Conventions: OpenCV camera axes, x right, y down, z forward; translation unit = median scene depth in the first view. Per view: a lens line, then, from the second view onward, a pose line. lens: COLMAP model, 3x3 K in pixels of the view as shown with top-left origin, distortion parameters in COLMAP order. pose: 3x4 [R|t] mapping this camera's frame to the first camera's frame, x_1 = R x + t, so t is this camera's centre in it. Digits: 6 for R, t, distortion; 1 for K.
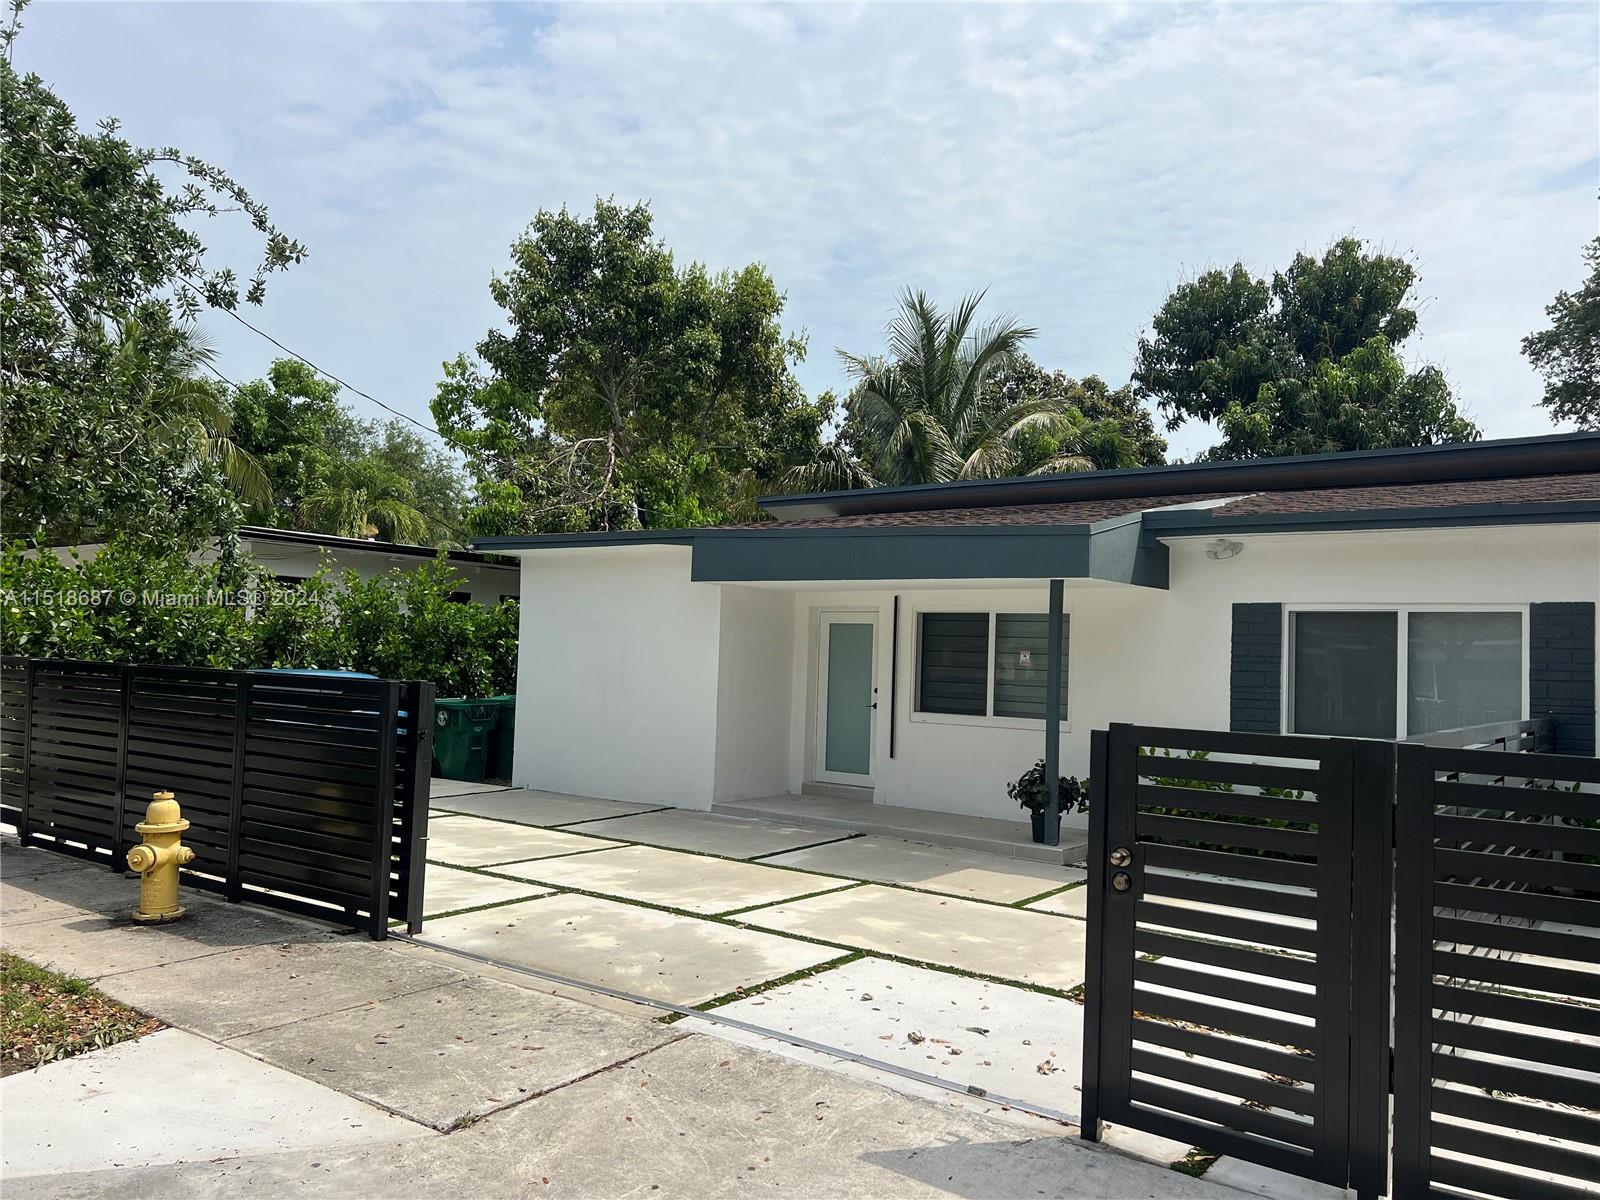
lens RADIAL K [[1190.4, 0, 800.2], [0, 1190.4, 611.6], [0, 0, 1]] dist [0.038897, -0.048339]
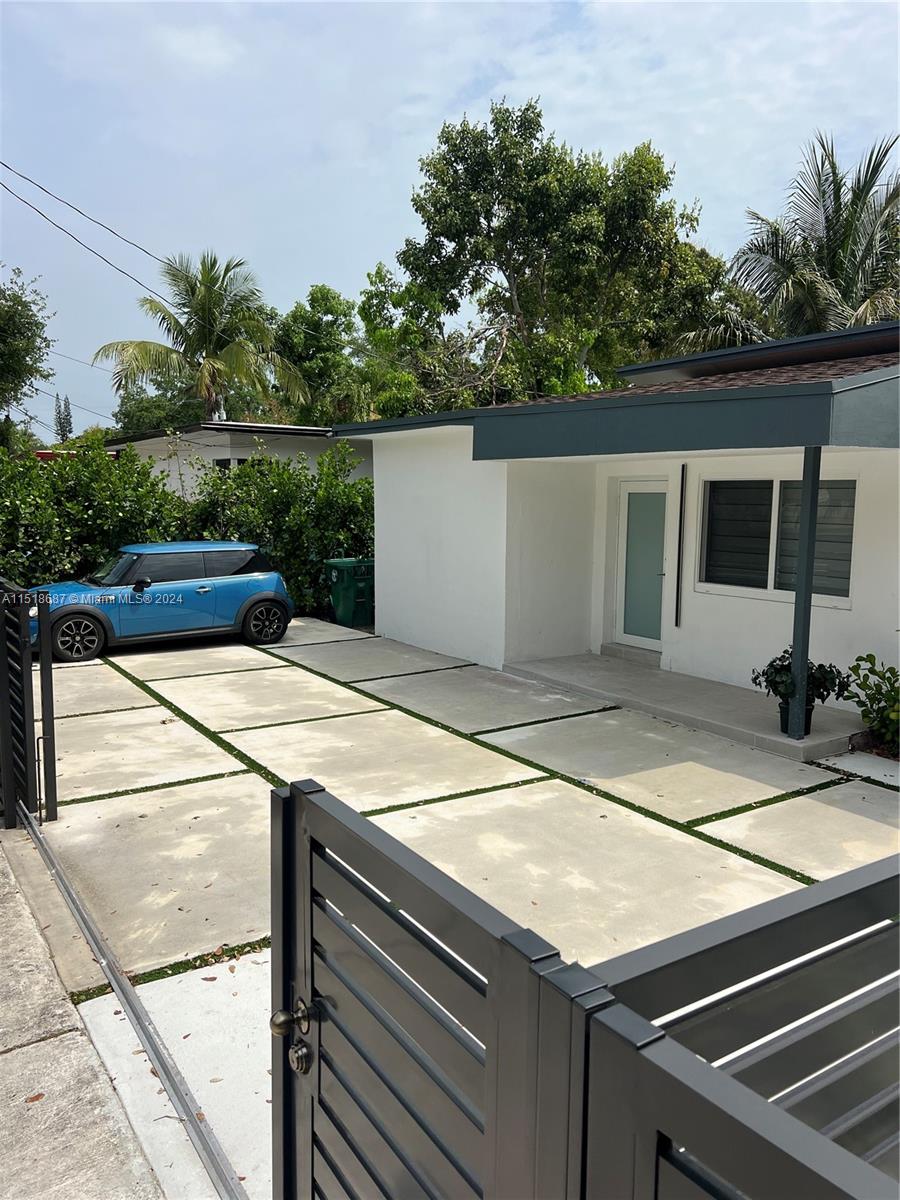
lens RADIAL K [[892.8, 0, 446.8], [0, 892.8, 606.9], [0, 0, 1]] dist [0.038897, -0.048339]
pose [[0.933536, 0.017938, -0.358036, 0.156684], [0.039176, 0.987661, 0.151630, -0.015523], [0.356338, -0.155579, 0.921314, 0.216244]]
